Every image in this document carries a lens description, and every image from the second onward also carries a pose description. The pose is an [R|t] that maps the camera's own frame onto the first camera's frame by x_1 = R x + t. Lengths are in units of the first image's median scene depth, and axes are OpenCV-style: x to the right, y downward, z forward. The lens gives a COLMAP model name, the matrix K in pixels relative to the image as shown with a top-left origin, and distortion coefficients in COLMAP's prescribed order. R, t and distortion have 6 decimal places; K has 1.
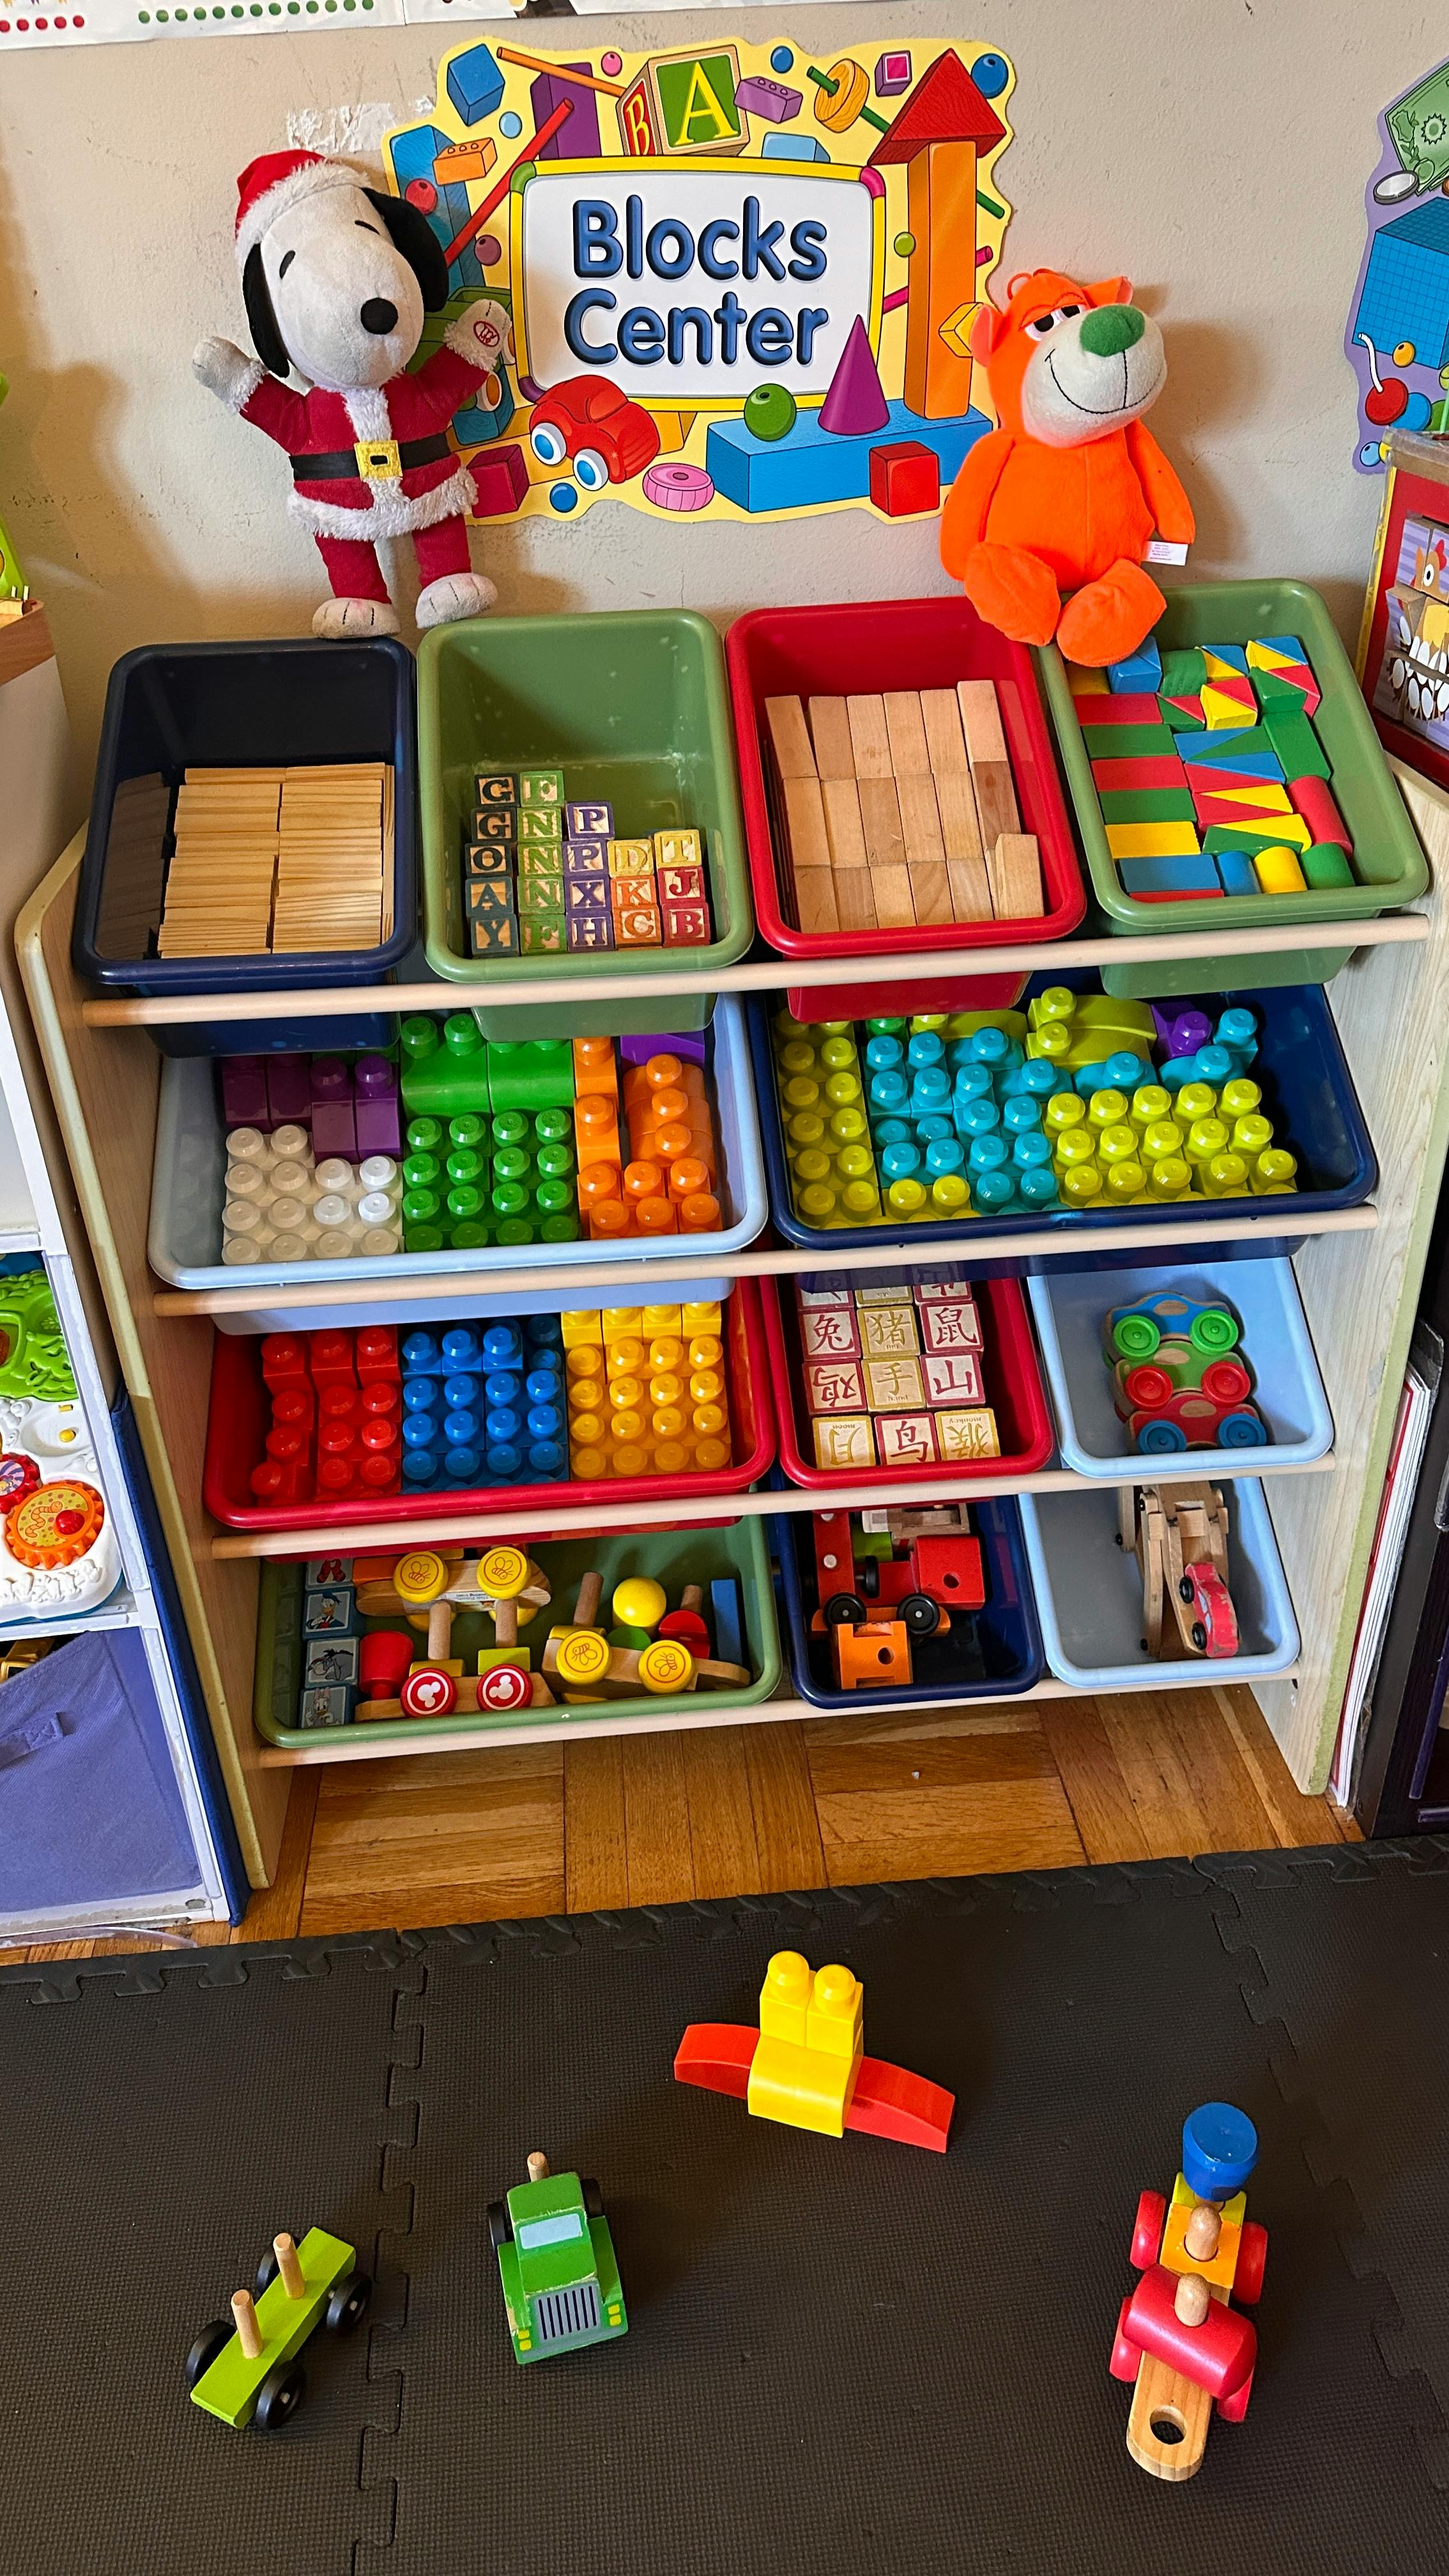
lens RADIAL K [[1824.4, 0, 735.4], [0, 1824.4, 1329.0], [0, 0, 1]] dist [0.024055, -0.028629]
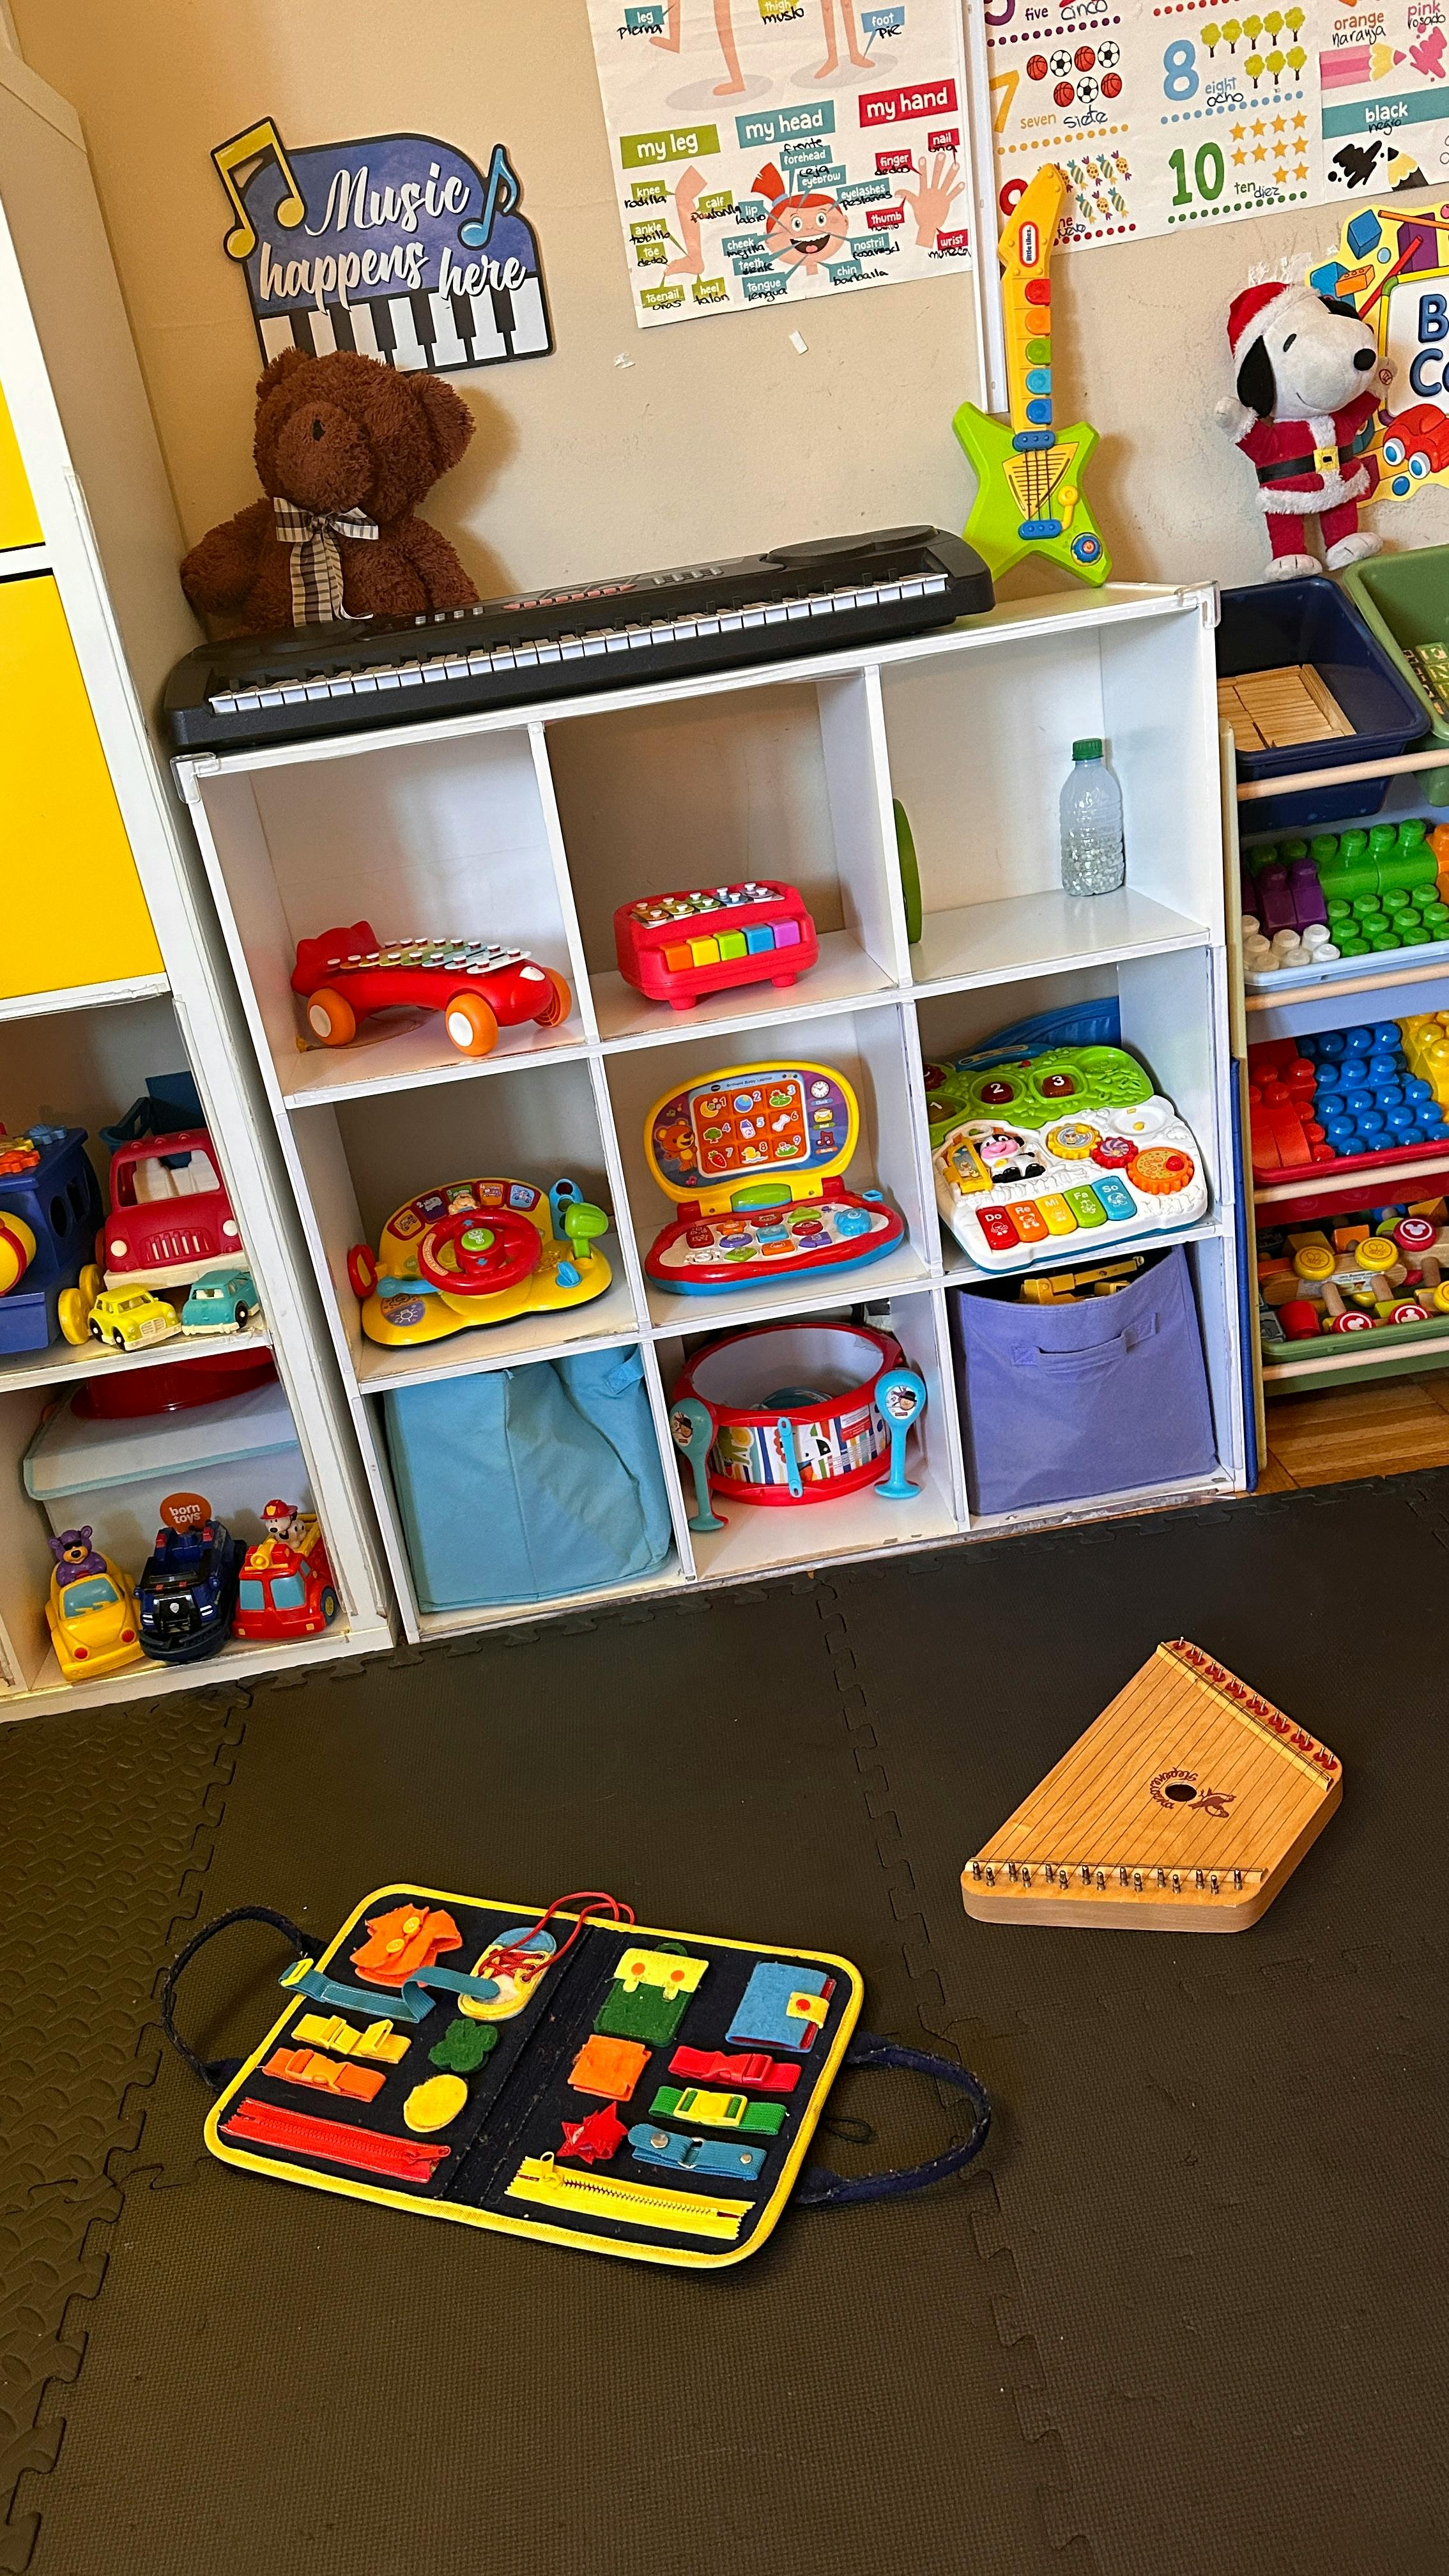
lens RADIAL K [[1824.4, 0, 735.4], [0, 1824.4, 1329.0], [0, 0, 1]] dist [0.024055, -0.028629]
pose [[0.992890, -0.102440, -0.060629, -0.666568], [0.093165, 0.985777, -0.139874, 0.426347], [0.074096, 0.133230, 0.988311, -0.485009]]
